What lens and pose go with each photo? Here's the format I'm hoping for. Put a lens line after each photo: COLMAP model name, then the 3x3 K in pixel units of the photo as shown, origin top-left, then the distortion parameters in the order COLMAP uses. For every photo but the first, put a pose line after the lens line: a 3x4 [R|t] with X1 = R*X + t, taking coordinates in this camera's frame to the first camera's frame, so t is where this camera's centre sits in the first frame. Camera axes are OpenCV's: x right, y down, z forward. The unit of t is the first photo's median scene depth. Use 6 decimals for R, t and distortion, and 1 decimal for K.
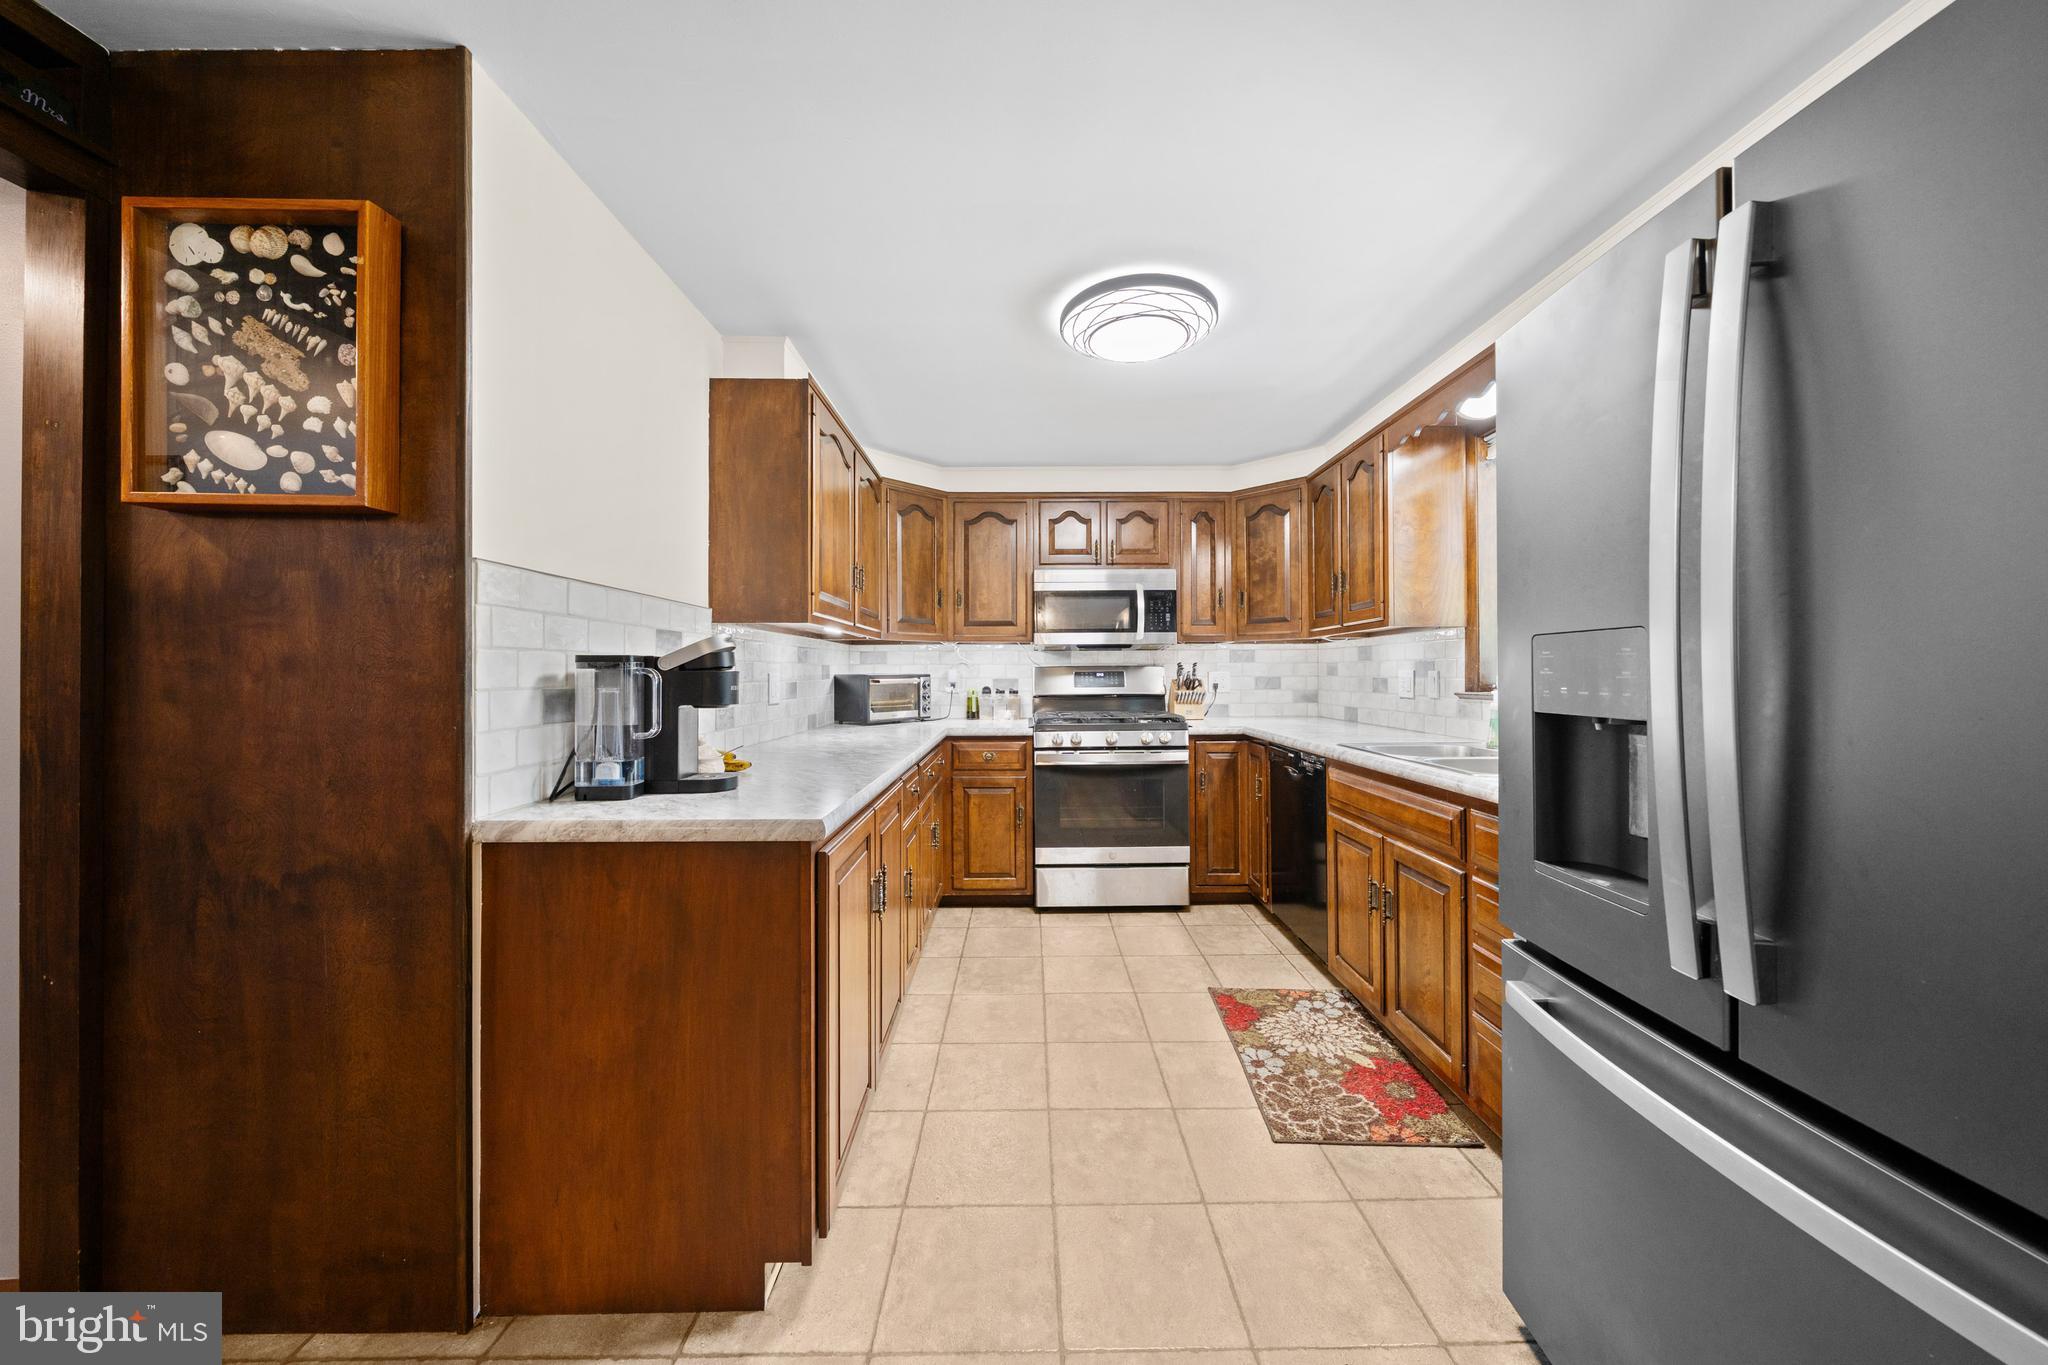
lens RADIAL K [[691.6, 0, 1020.4], [0, 691.6, 677.8], [0, 0, 1]] dist [-0.007686, 0.000184]
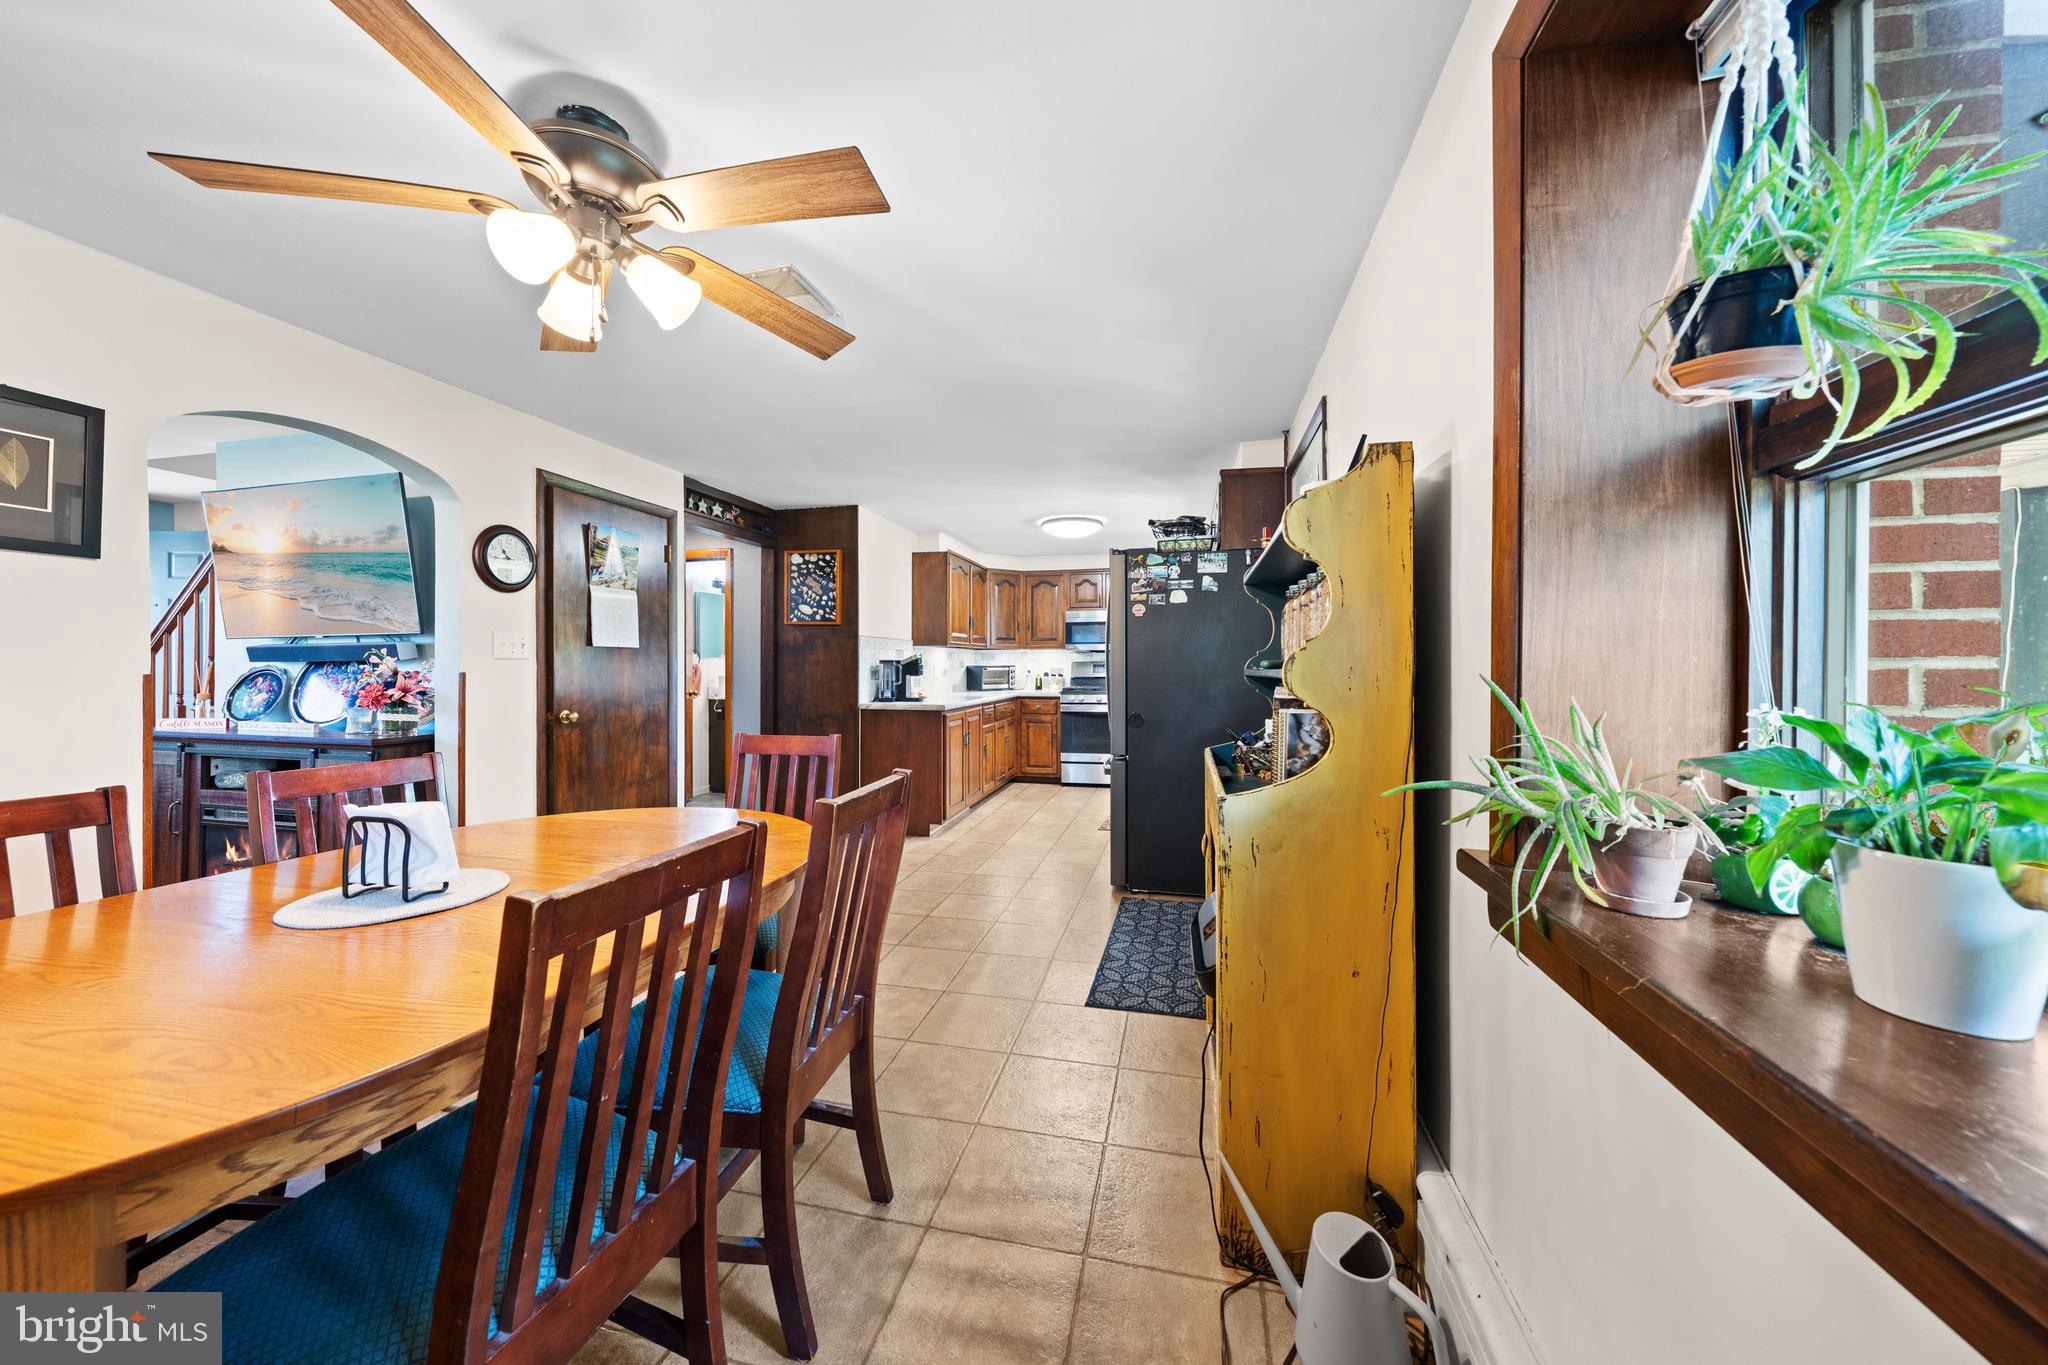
lens RADIAL K [[691.6, 0, 1021.9], [0, 691.6, 667.4], [0, 0, 1]] dist [-0.007686, 0.000184]
pose [[0.972783, 0.003216, -0.231696, 0.373987], [-0.003602, 0.999993, -0.001240, 0.002377], [0.231690, 0.002041, 0.972787, -0.965750]]
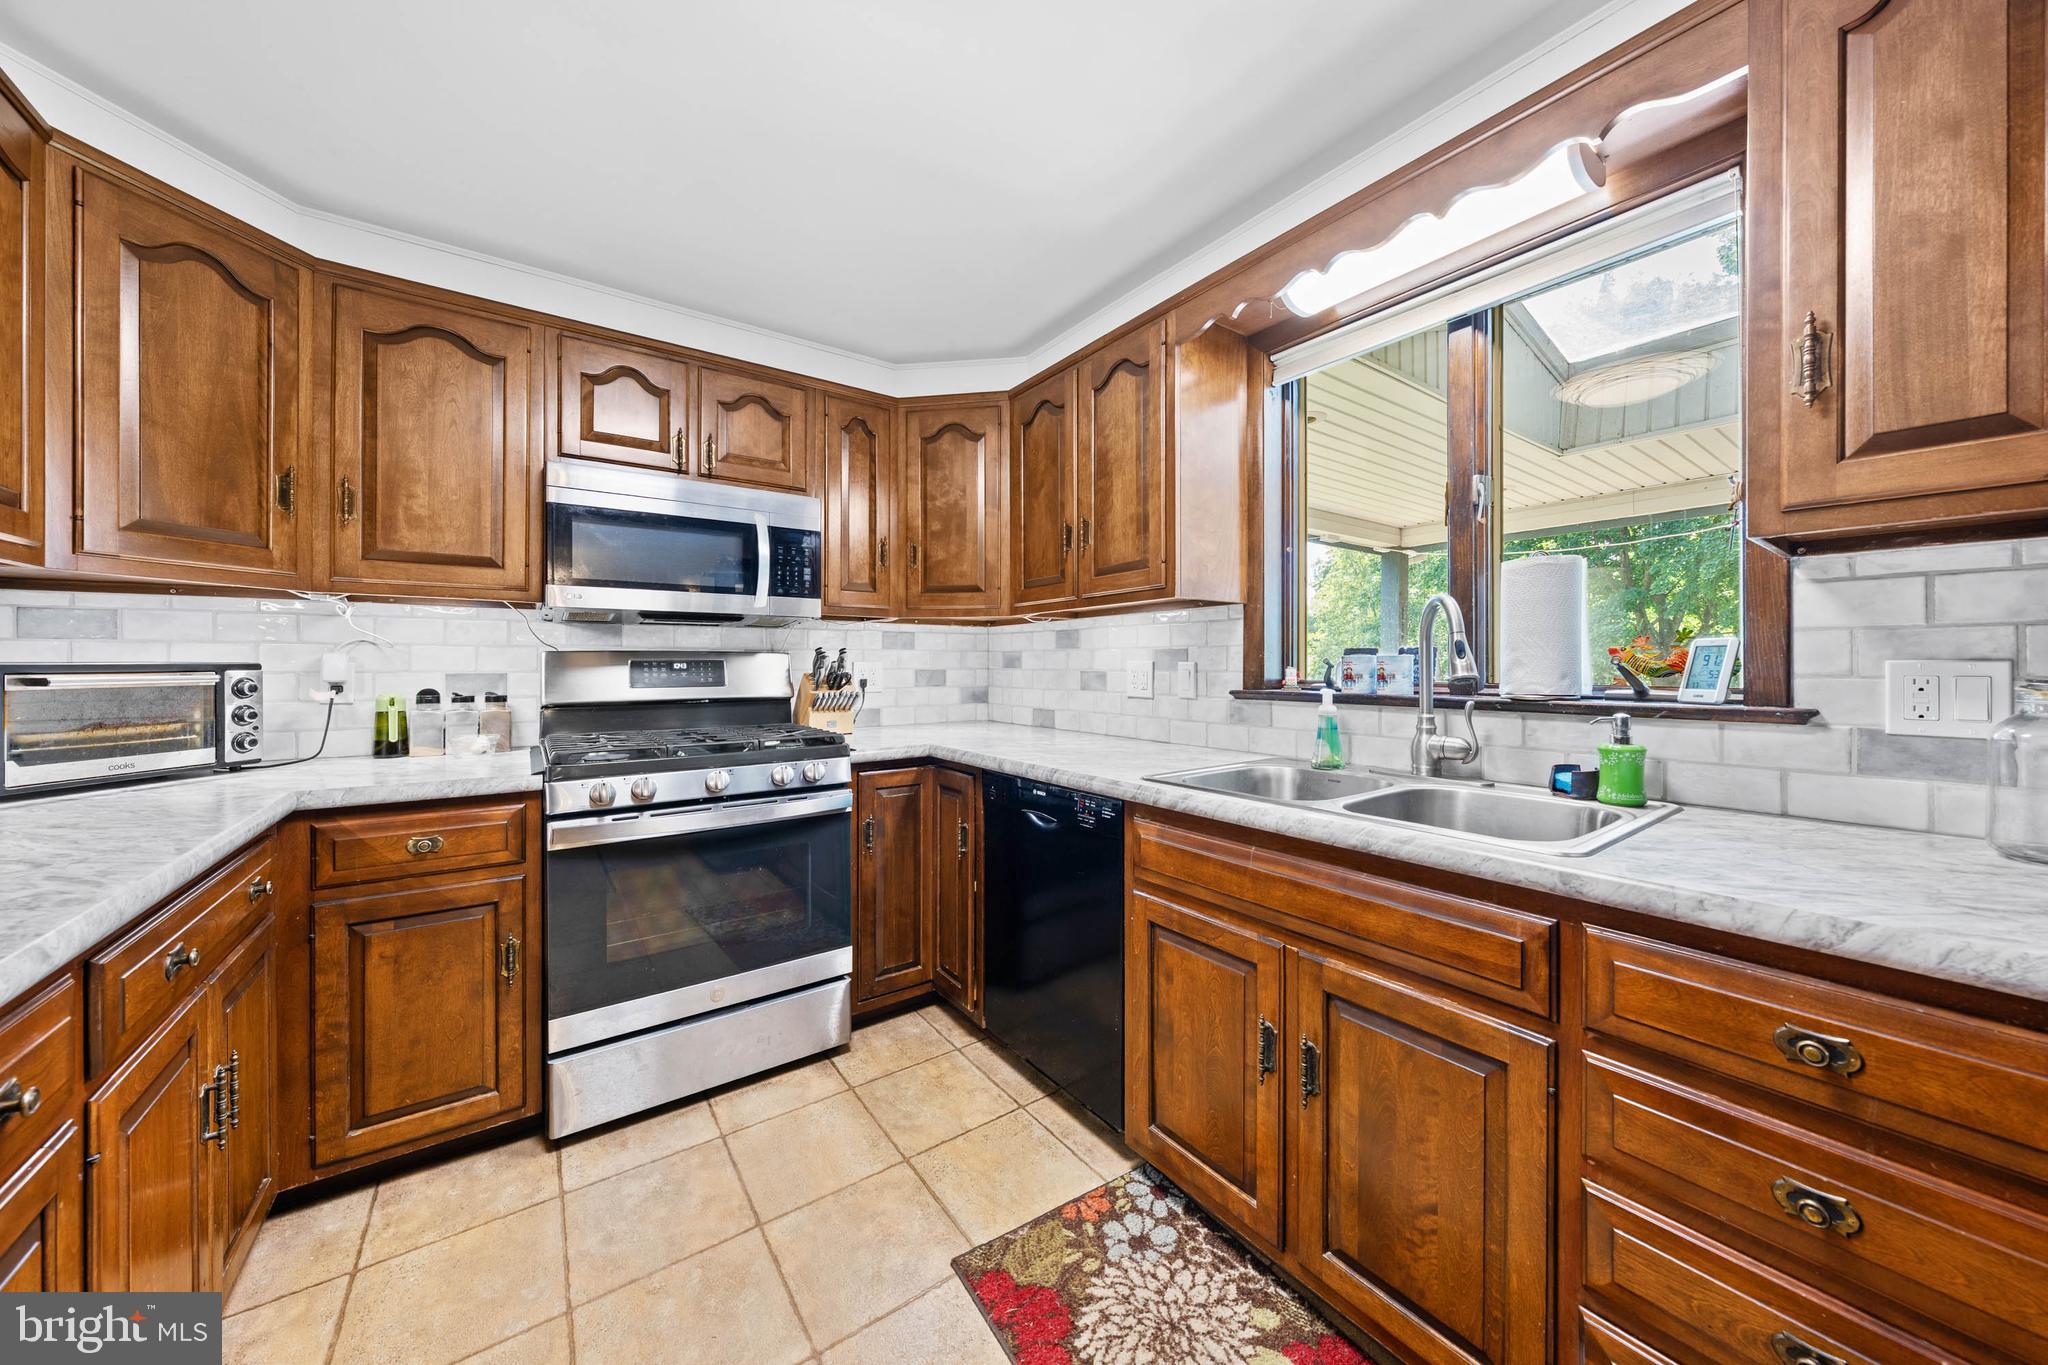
lens RADIAL K [[691.6, 0, 1030.2], [0, 691.6, 664.7], [0, 0, 1]] dist [-0.007686, 0.000184]
pose [[0.803501, 0.004023, 0.595290, 0.005062], [0.000823, 0.999969, -0.007869, -0.000984], [-0.595303, 0.006813, 0.803472, 0.404323]]
